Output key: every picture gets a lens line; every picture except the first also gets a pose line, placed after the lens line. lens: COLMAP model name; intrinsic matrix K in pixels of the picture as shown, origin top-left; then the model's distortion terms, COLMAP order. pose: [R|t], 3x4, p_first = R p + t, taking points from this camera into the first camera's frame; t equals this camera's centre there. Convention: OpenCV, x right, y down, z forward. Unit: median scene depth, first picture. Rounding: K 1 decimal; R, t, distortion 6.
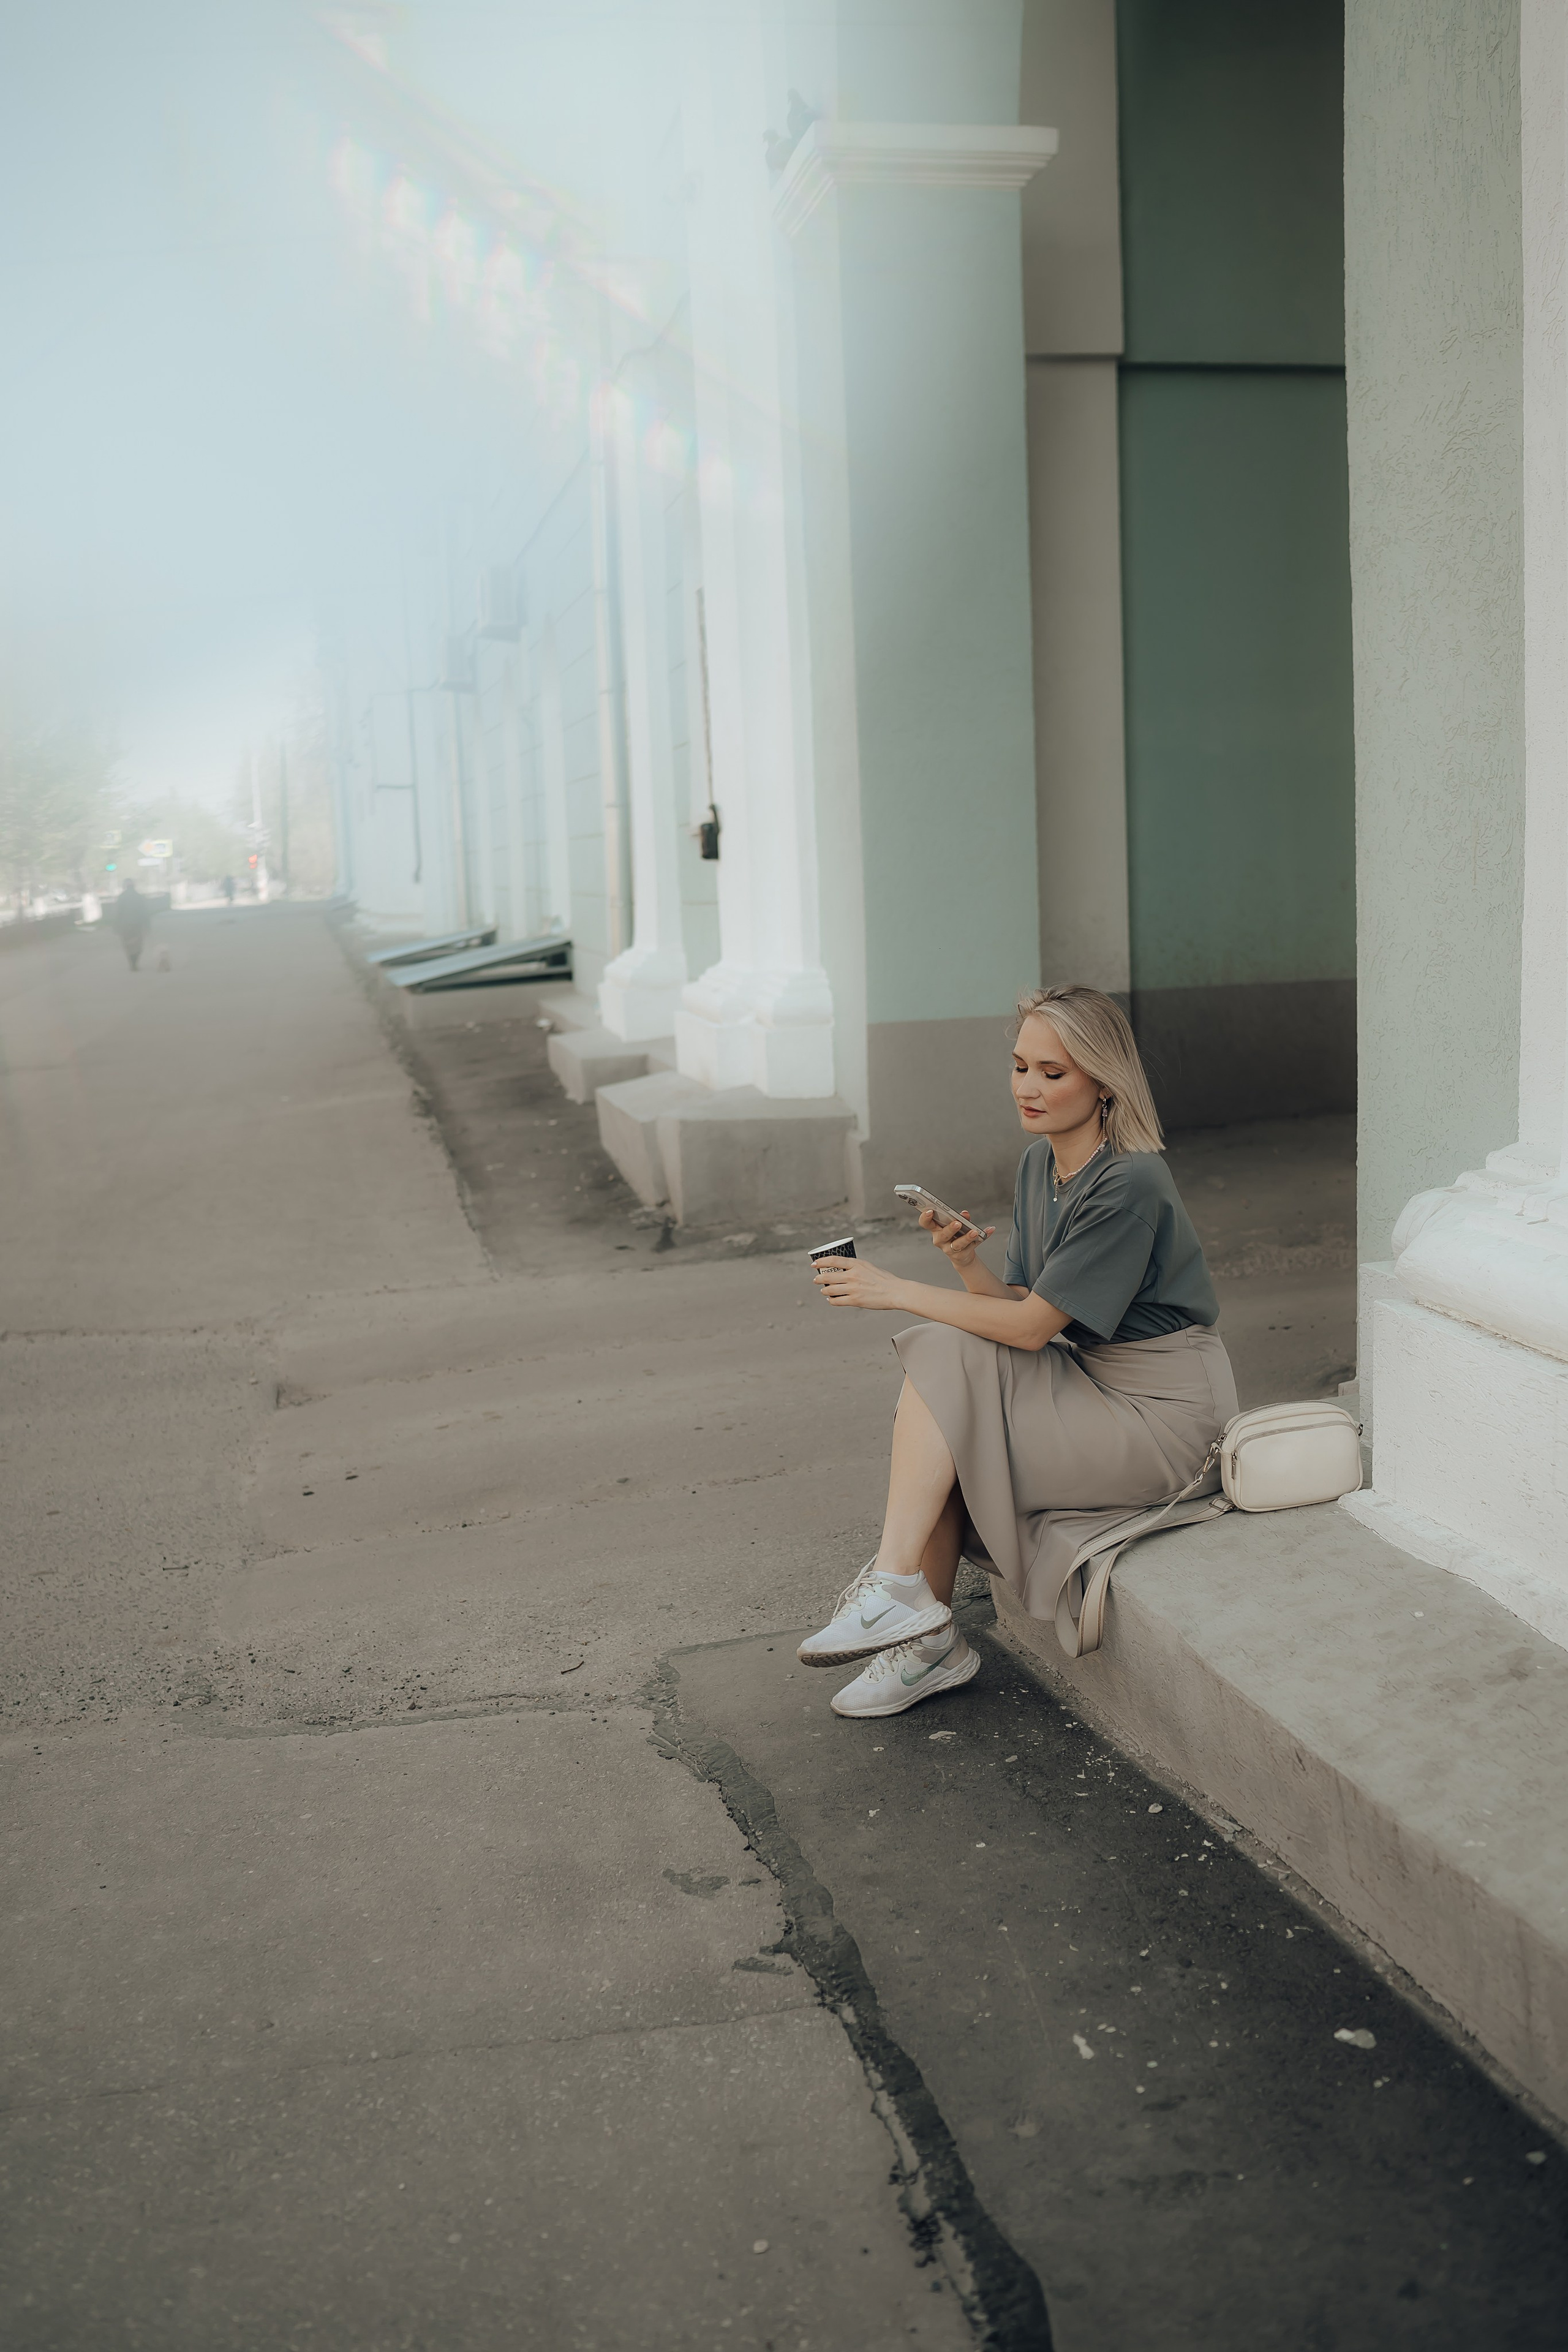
lens RADIAL K [[2412.7, 0, 784.0], [0, 2412.7, 1176.0], [0, 0, 1]] dist [-0.000459, 0.002791]
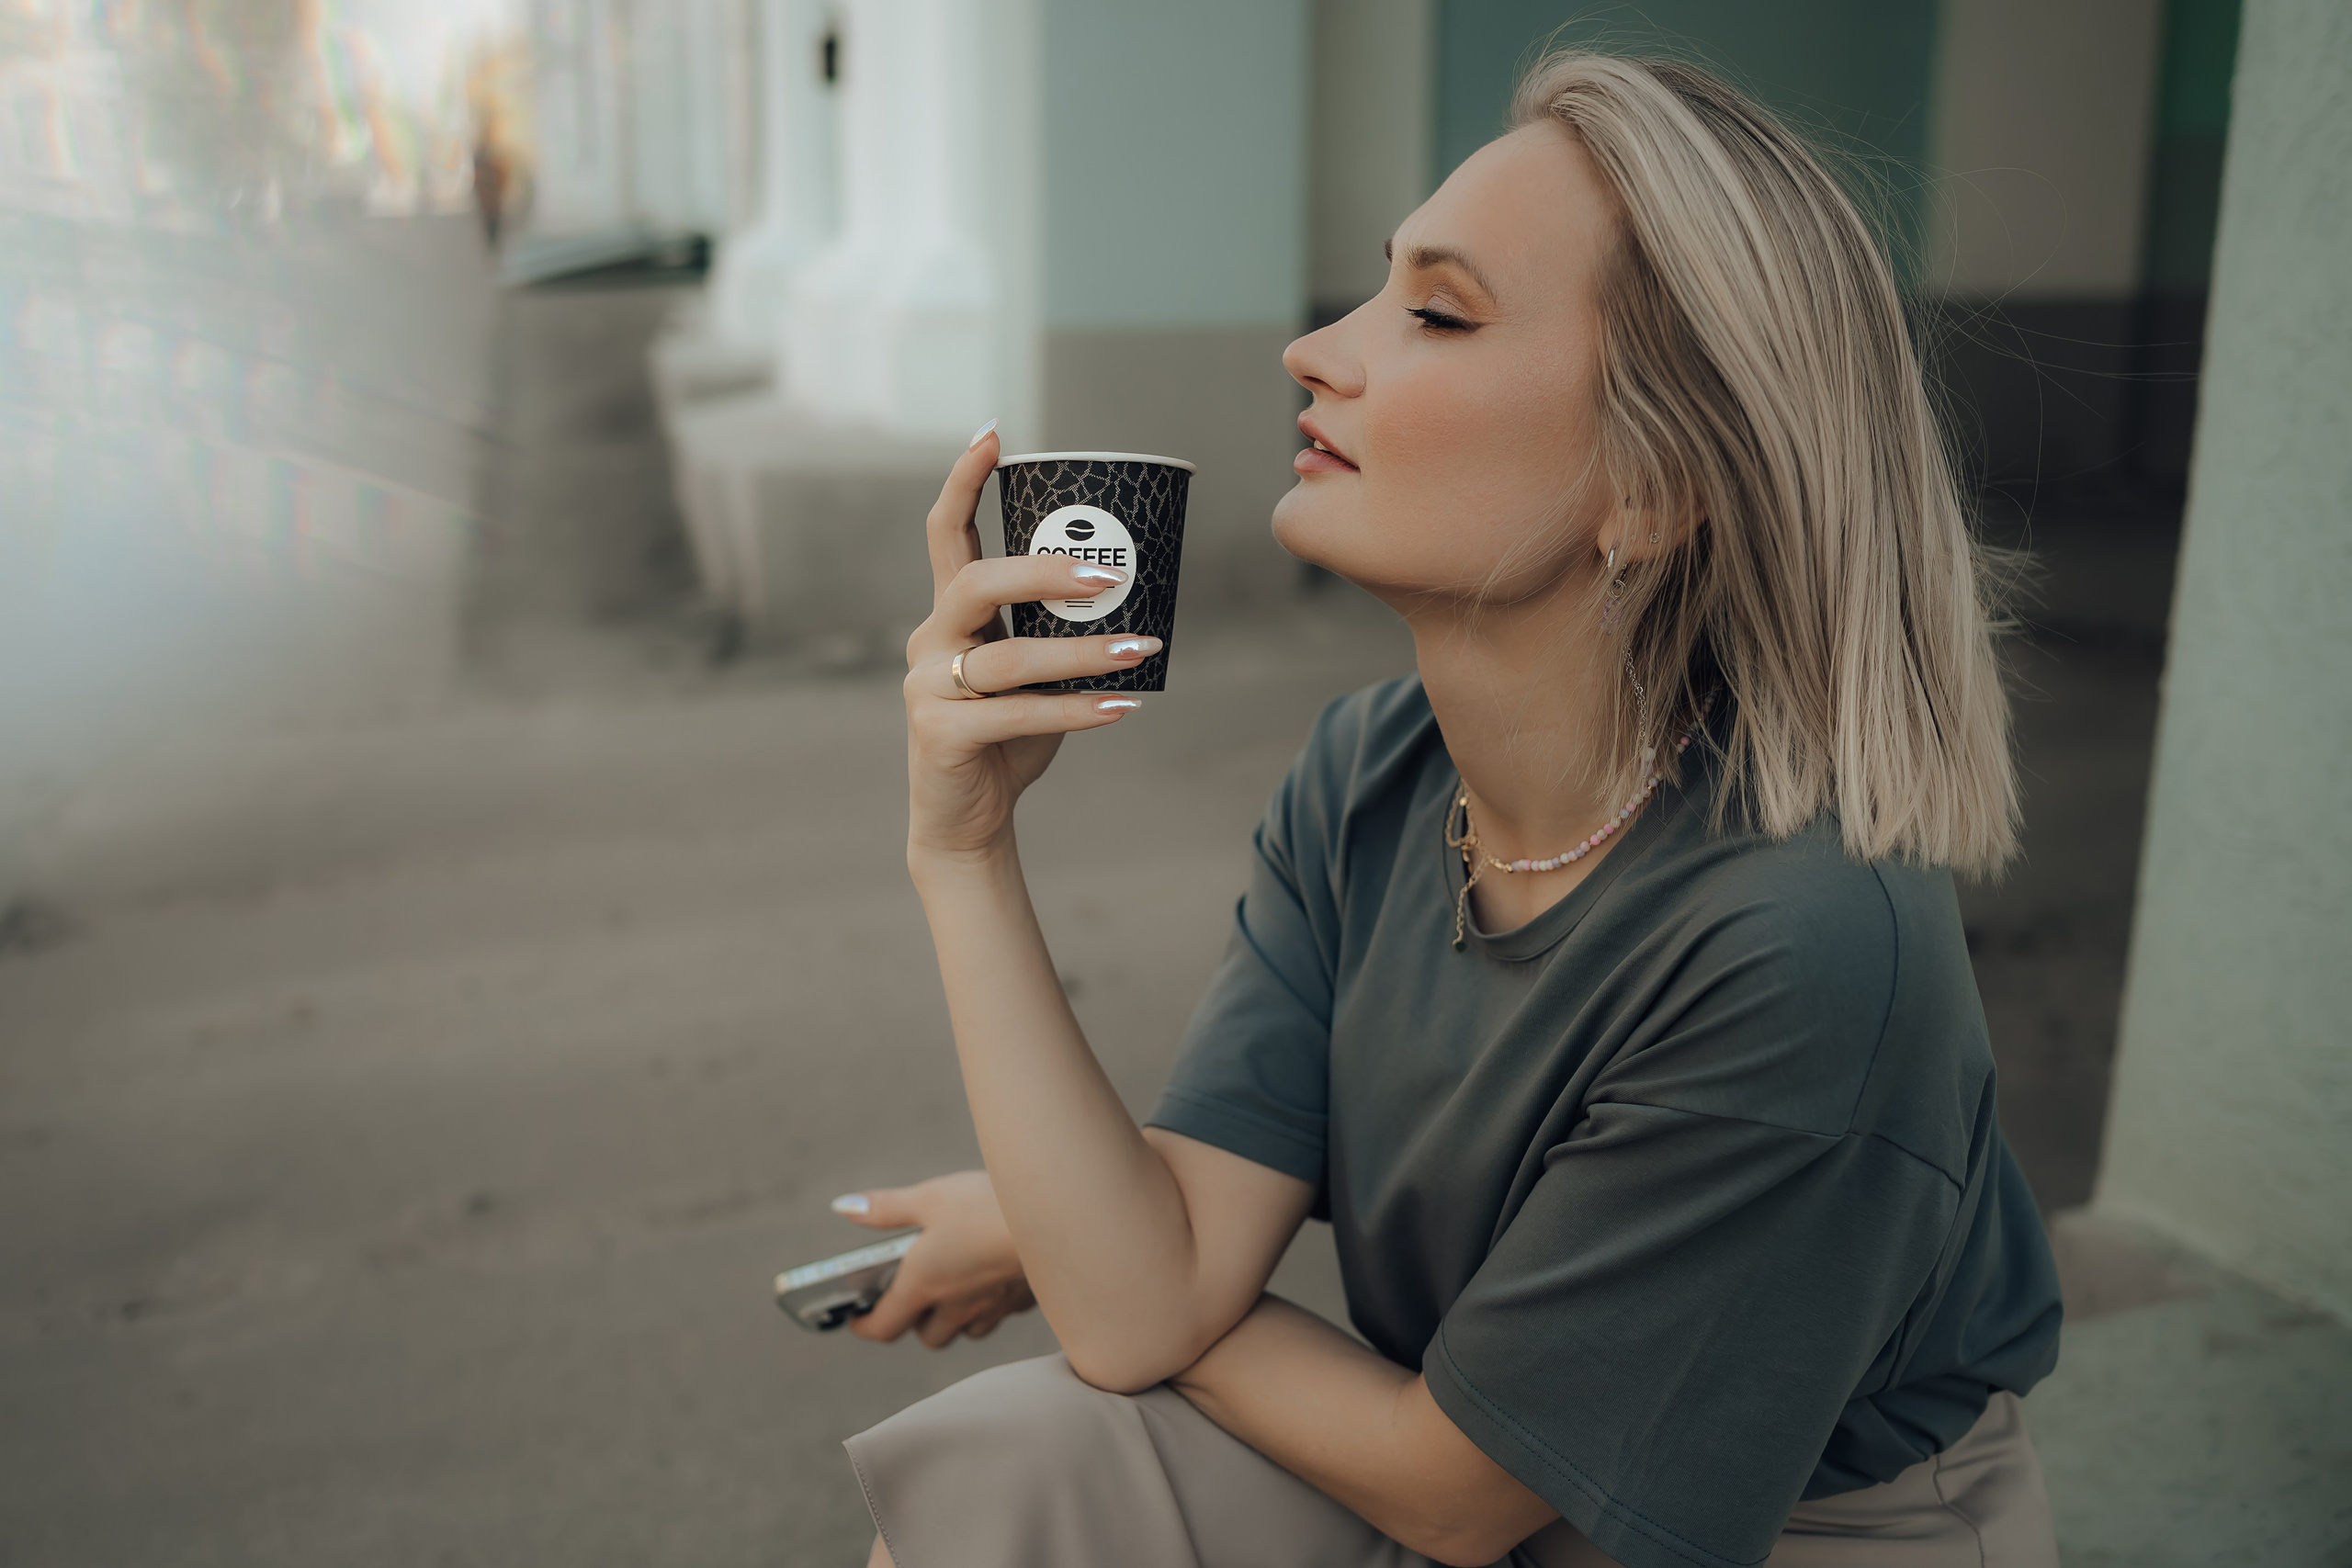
lens RADIAL K [[2412.4, 0, 1176.0], [0, 2412.4, 784.0], [0, 0, 1]] dist [-0.000459, 0.002791]
pose [[0.998157, 0.017135, 0.058220, 0.032856], [-0.023553, 0.993495, 0.111414, -0.011900], [-0.055932, -0.112579, 0.992067, 0.300595]]
